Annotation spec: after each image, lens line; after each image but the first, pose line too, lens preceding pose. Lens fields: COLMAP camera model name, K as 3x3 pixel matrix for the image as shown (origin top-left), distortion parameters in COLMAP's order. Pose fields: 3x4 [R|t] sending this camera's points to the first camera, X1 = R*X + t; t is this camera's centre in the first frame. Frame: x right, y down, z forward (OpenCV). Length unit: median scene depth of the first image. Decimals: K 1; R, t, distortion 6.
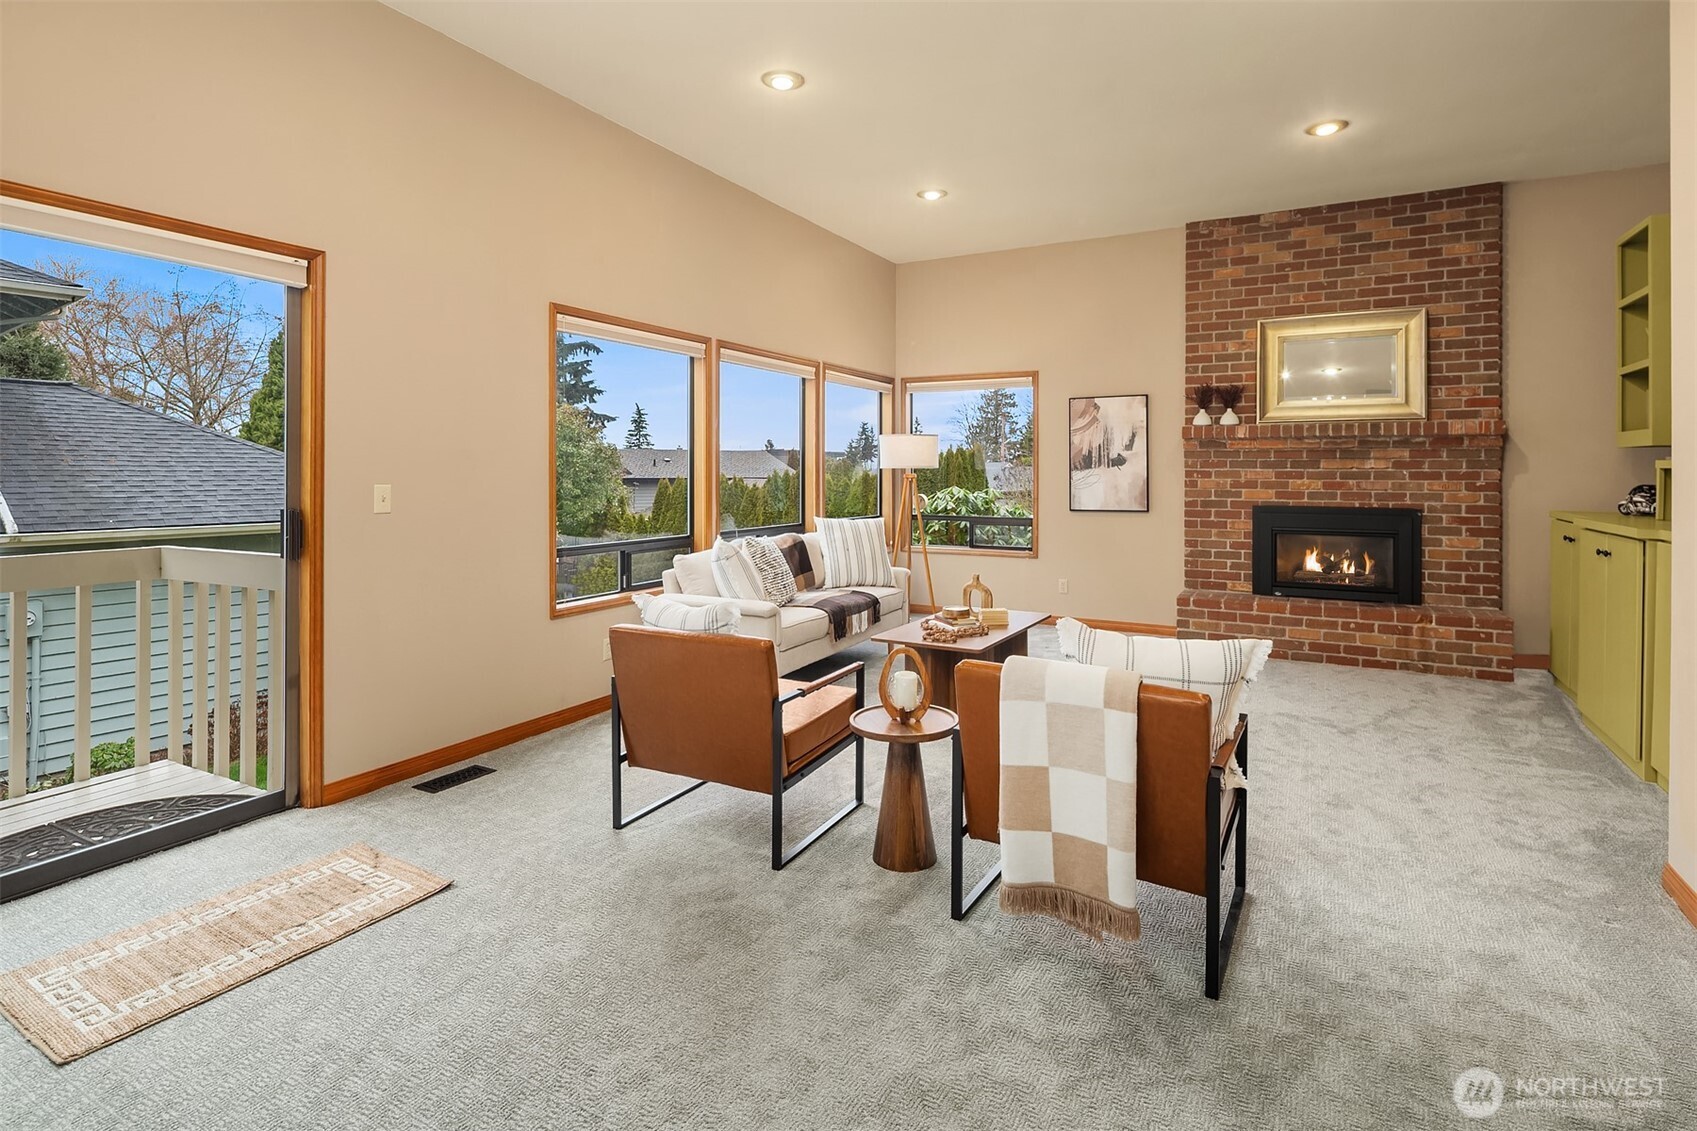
lens RADIAL K [[829.5, 0, 846.4], [0, 829.5, 469.2], [0, 0, 1]] dist [-0.001015, -0.000875]
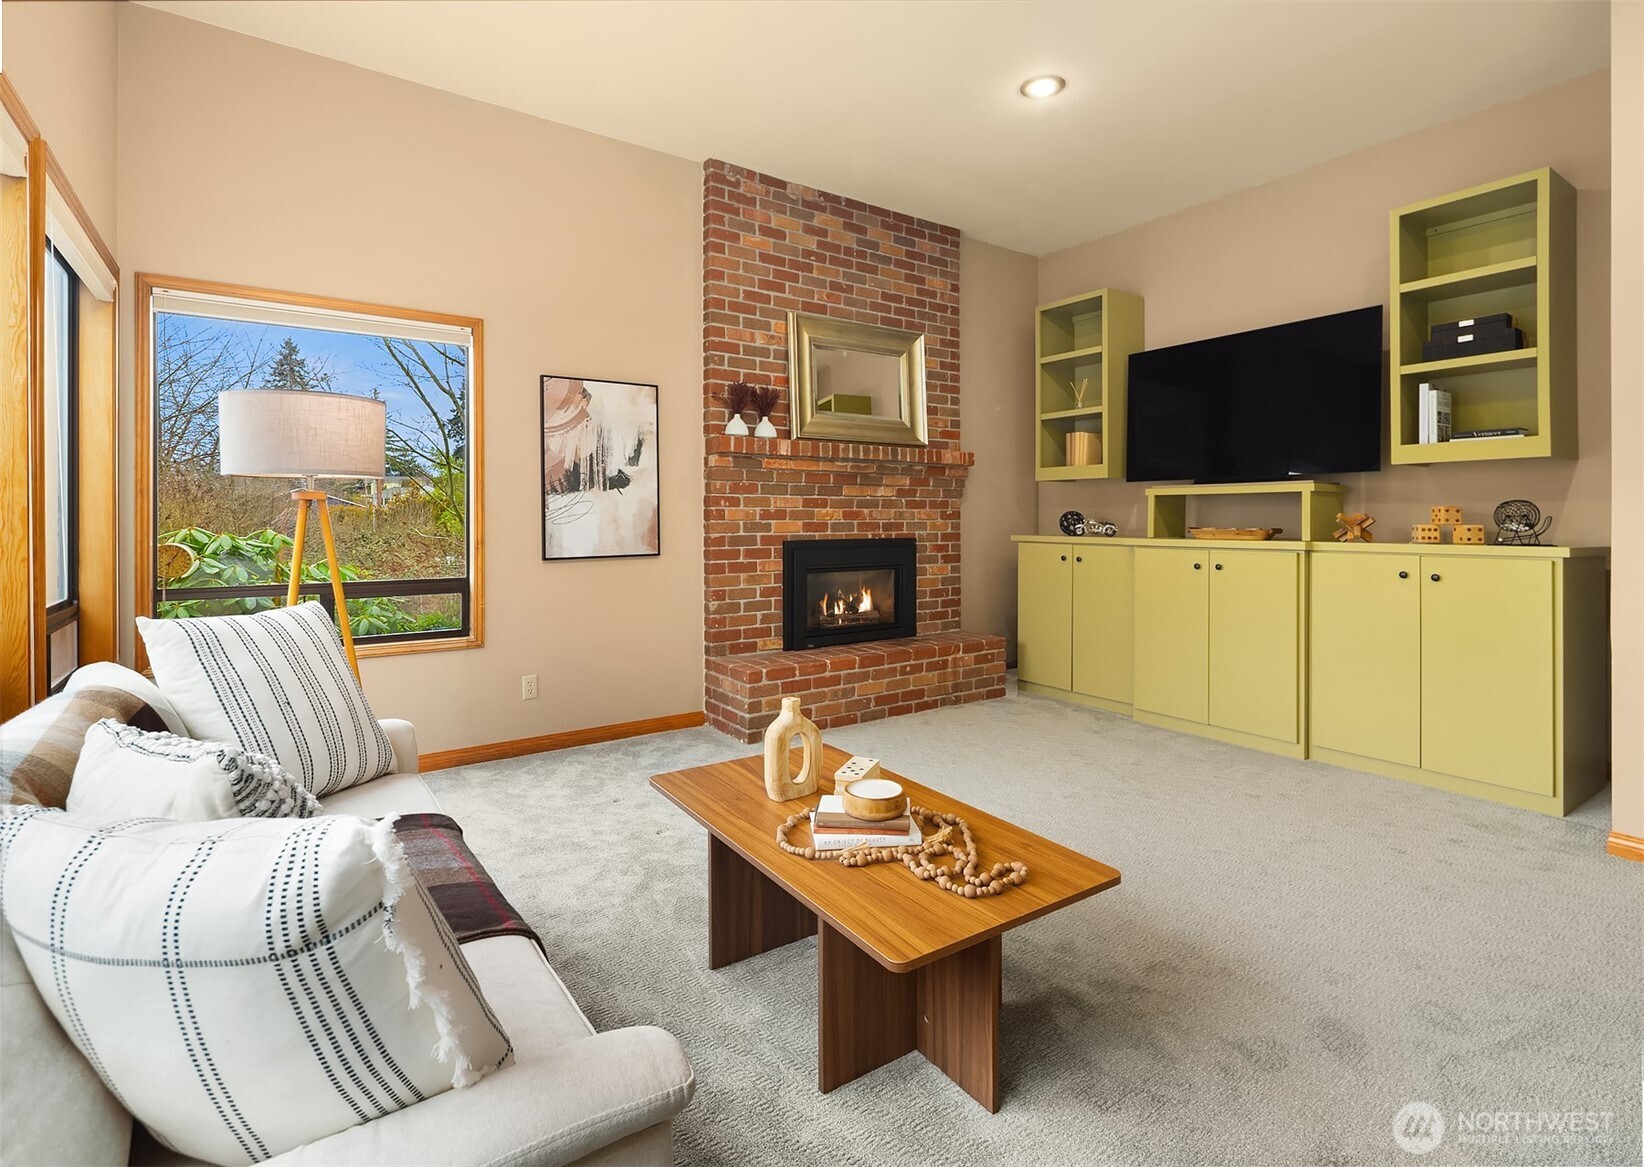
lens RADIAL K [[796.0, 0, 822.7], [0, 796.0, 517.9], [0, 0, 1]] dist [-0.000170, -0.000101]
pose [[0.432614, -0.002733, 0.901575, -0.196187], [0.000544, 0.999996, 0.002770, 0.020328], [-0.901579, -0.000708, 0.432614, 0.659026]]
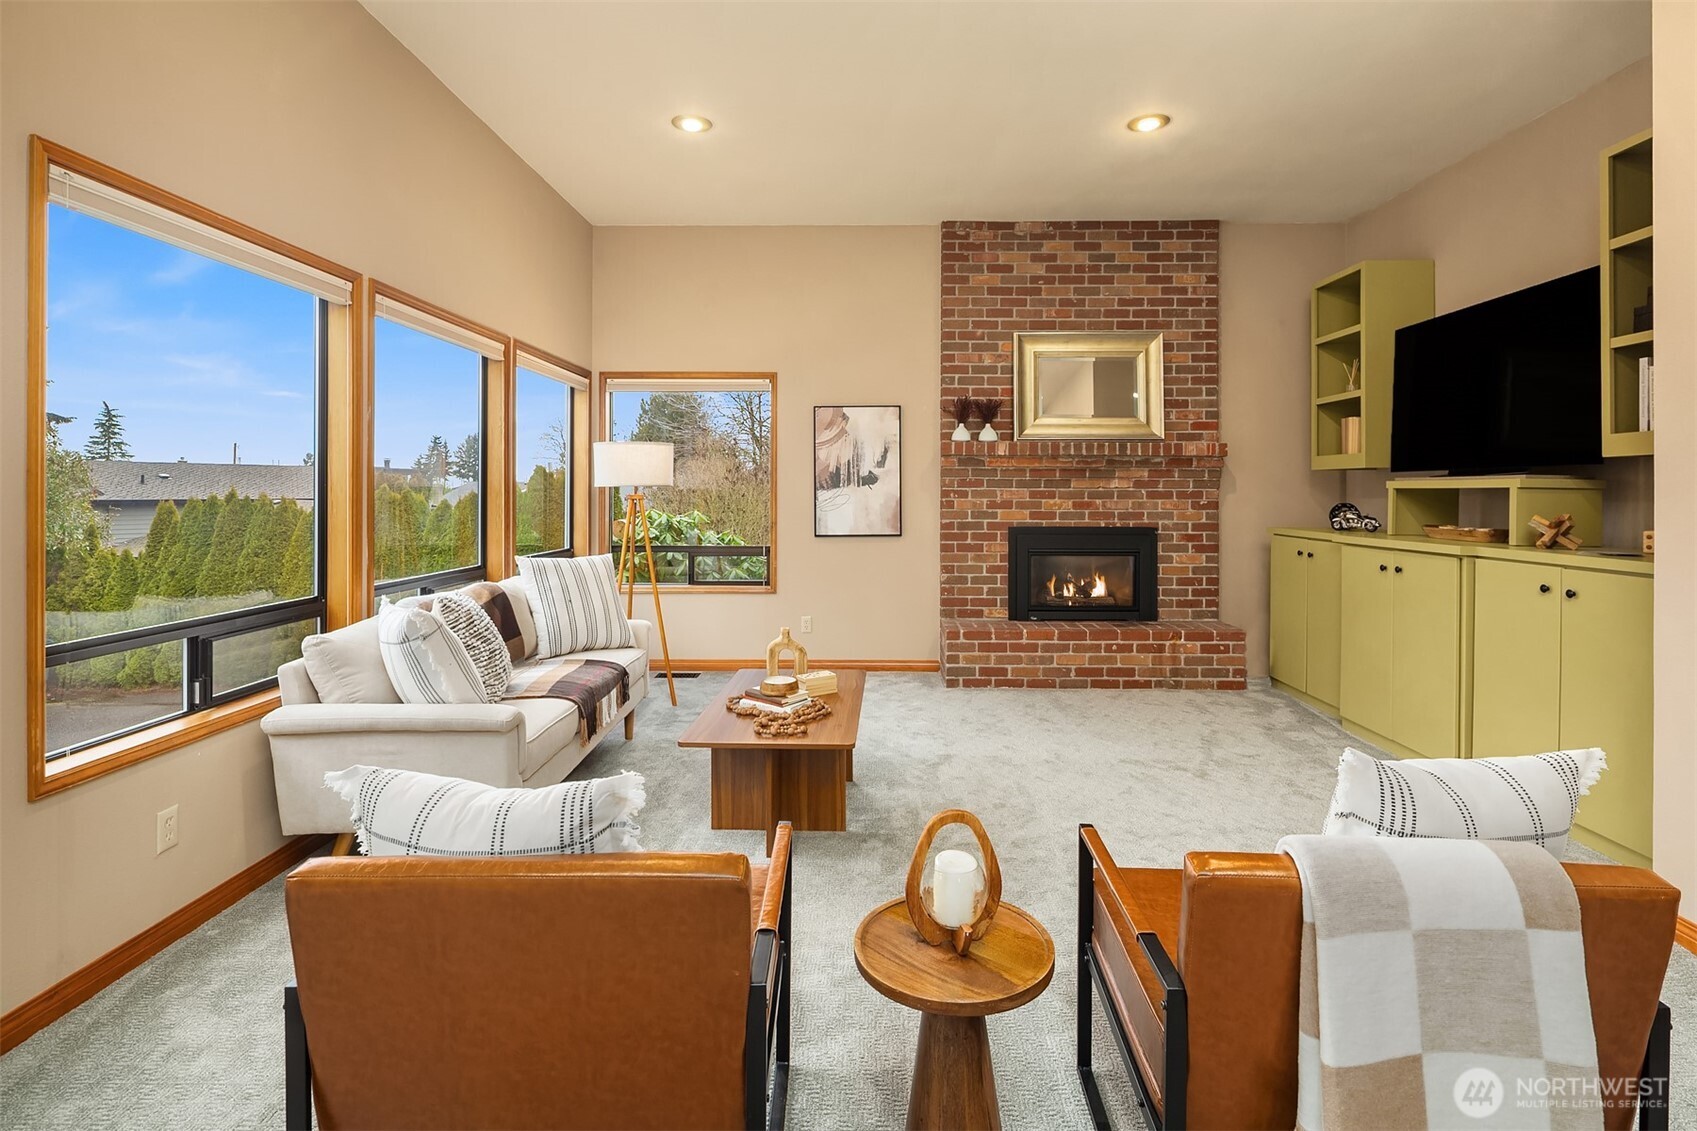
lens RADIAL K [[825.5, 0, 852.6], [0, 825.5, 487.1], [0, 0, 1]] dist [0.001380, -0.000648]
pose [[0.882074, 0.002063, 0.471106, -0.118248], [-0.001138, 0.999997, -0.002247, 0.000581], [-0.471109, 0.001446, 0.882074, 0.260608]]
